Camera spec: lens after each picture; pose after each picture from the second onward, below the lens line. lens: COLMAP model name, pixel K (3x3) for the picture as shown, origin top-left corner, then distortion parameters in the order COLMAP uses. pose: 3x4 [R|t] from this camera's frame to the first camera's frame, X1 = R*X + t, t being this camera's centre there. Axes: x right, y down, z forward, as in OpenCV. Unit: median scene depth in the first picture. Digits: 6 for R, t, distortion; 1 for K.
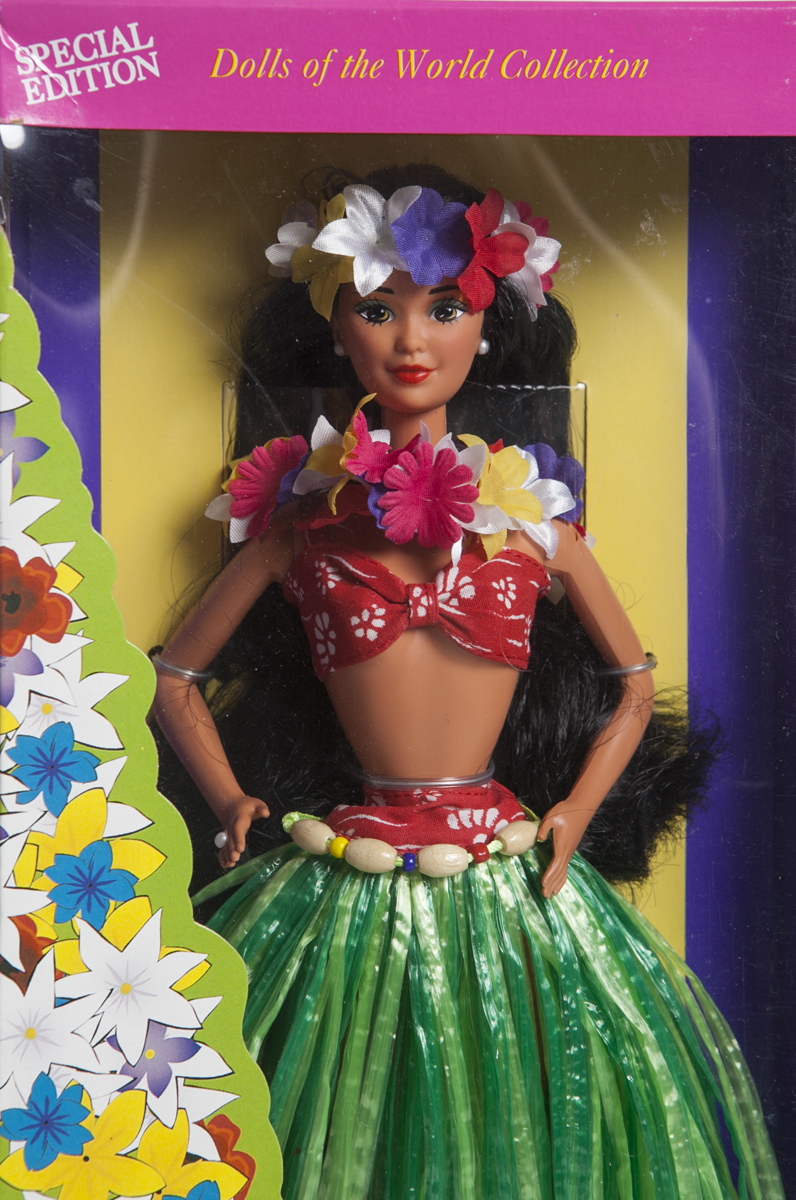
lens RADIAL K [[3057.6, 0, 394.6], [0, 3057.6, 599.5], [0, 0, 1]] dist [0.279897, 0.000000]
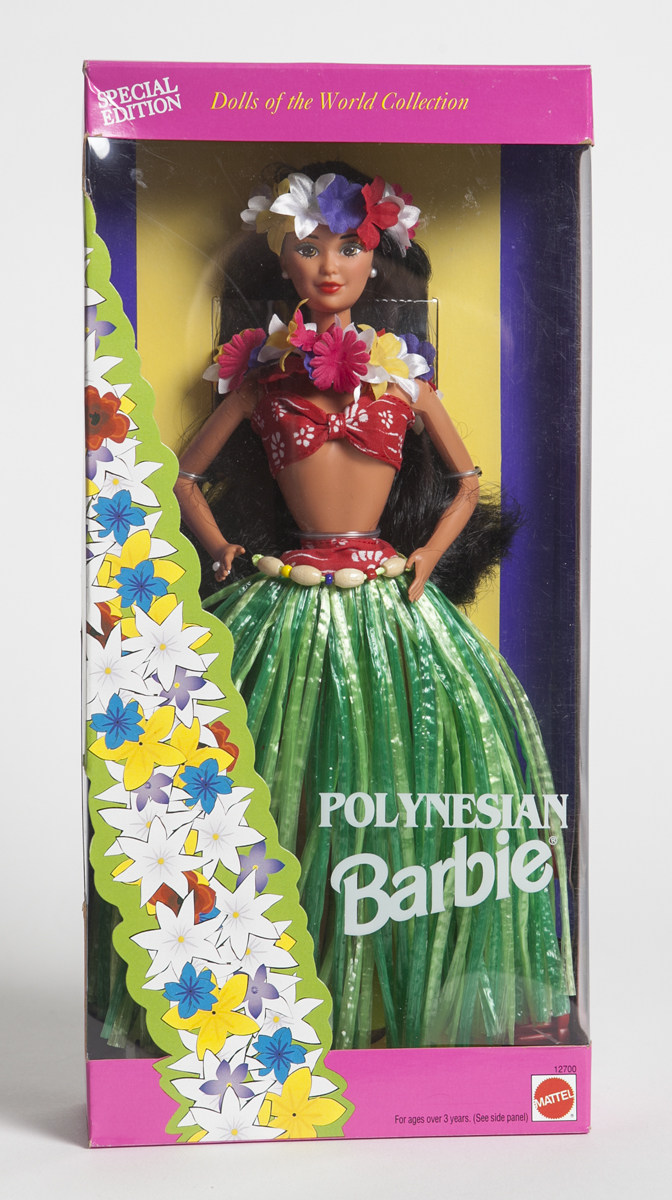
lens RADIAL K [[2620.6, 0, 332.8], [0, 2620.6, 599.7], [0, 0, 1]] dist [0.114976, 0.000000]
pose [[0.999964, -0.001985, 0.008193, -0.004825], [0.001845, 0.999853, 0.017027, 0.072474], [-0.008225, -0.017012, 0.999821, -0.430655]]
